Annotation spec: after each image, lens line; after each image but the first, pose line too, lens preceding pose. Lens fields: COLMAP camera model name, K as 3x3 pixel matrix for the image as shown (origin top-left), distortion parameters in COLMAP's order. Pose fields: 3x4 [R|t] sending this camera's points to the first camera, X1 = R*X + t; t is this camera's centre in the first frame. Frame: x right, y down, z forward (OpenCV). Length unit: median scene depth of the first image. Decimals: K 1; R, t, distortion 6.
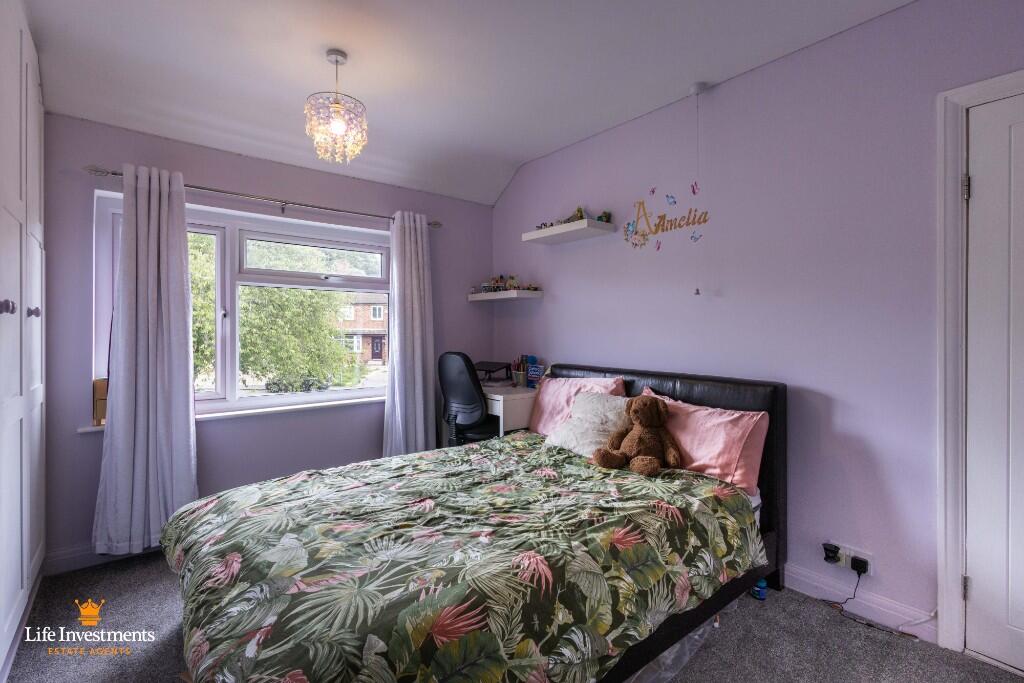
lens RADIAL K [[465.9, 0, 515.4], [0, 465.9, 330.5], [0, 0, 1]] dist [0.018530, -0.003309]
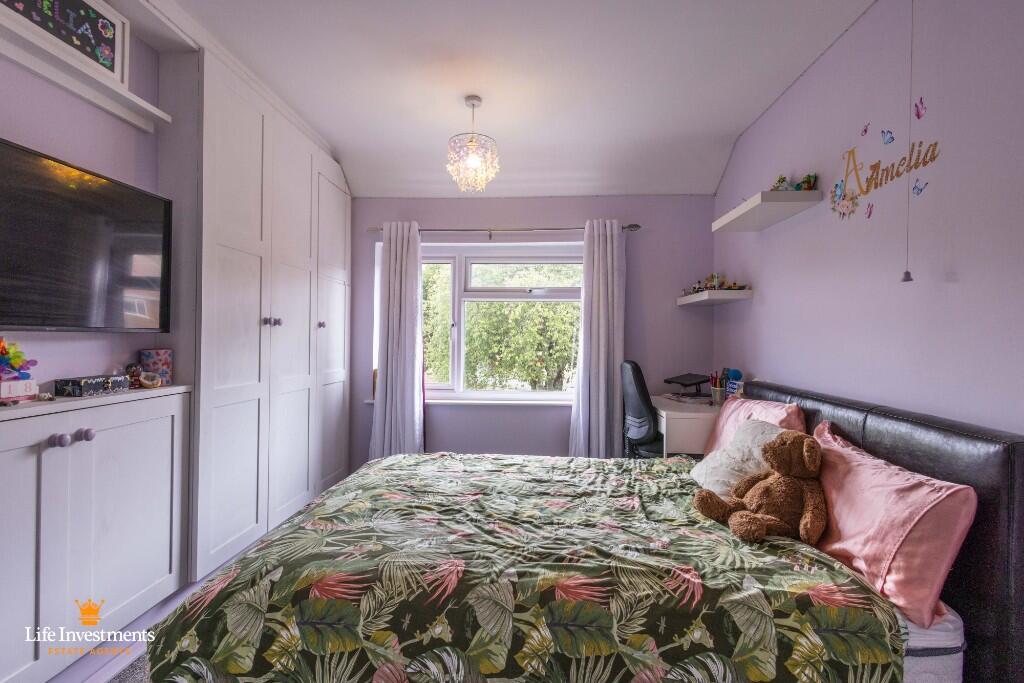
lens RADIAL K [[465.9, 0, 512.6], [0, 465.9, 335.8], [0, 0, 1]] dist [0.018530, -0.003309]
pose [[0.739543, 0.002648, -0.673105, 0.505453], [-0.006946, 0.999969, -0.003698, 0.001957], [0.673074, 0.007410, 0.739538, 0.222877]]
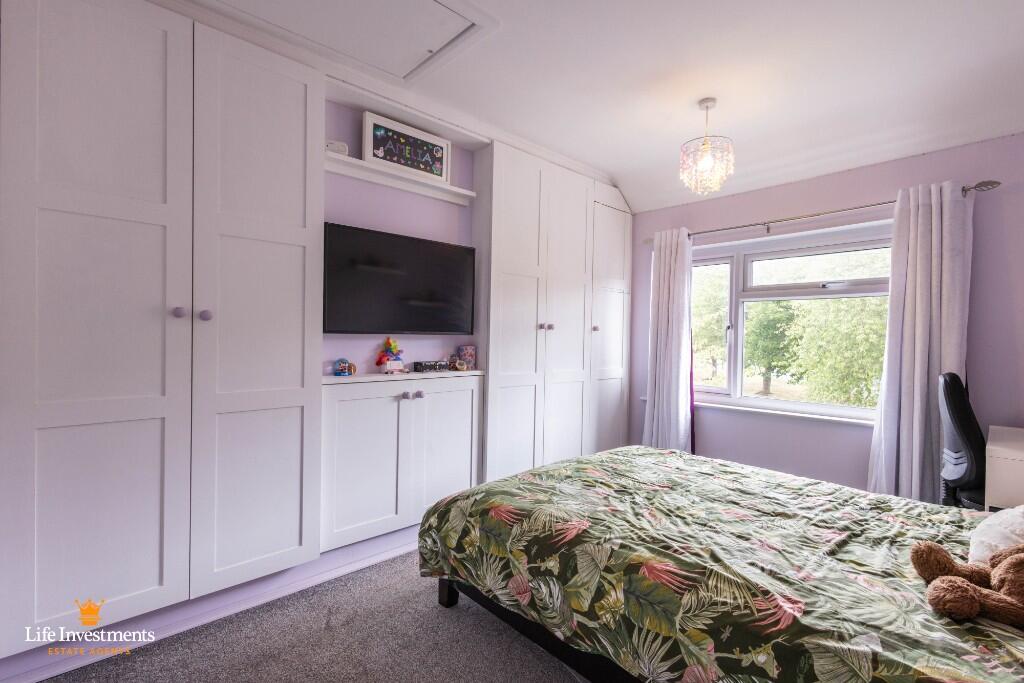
lens RADIAL K [[465.9, 0, 519.4], [0, 465.9, 337.8], [0, 0, 1]] dist [0.018530, -0.003309]
pose [[0.089165, 0.002229, -0.996014, 0.784032], [-0.012491, 0.999921, 0.001119, 0.001625], [0.995939, 0.012341, 0.089186, 0.465488]]
